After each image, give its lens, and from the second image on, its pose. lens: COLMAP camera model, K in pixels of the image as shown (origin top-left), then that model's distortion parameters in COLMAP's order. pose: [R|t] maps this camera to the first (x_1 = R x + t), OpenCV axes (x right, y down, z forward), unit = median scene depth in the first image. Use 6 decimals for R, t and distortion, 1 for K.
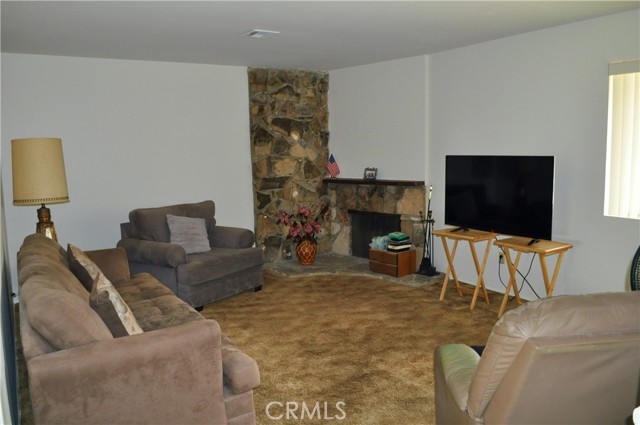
lens RADIAL K [[498.5, 0, 323.2], [0, 498.5, 212.0], [0, 0, 1]] dist [-0.082265, 0.009866]
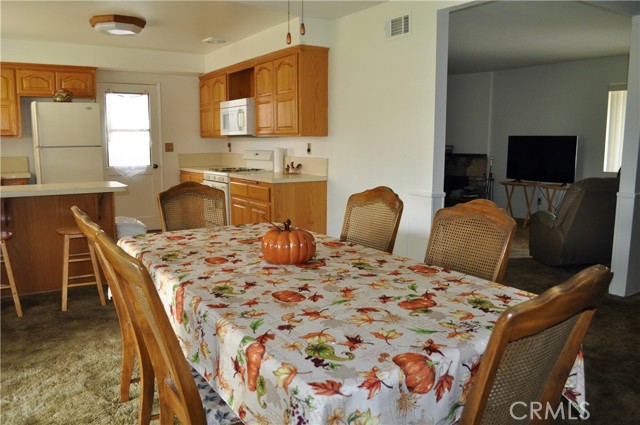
lens RADIAL K [[498.5, 0, 316.9], [0, 498.5, 213.1], [0, 0, 1]] dist [-0.082265, 0.009866]
pose [[0.999610, 0.022419, -0.016656, -0.295930], [-0.022050, 0.999515, 0.022004, 0.100115], [0.017141, -0.021628, 0.999619, -0.537284]]
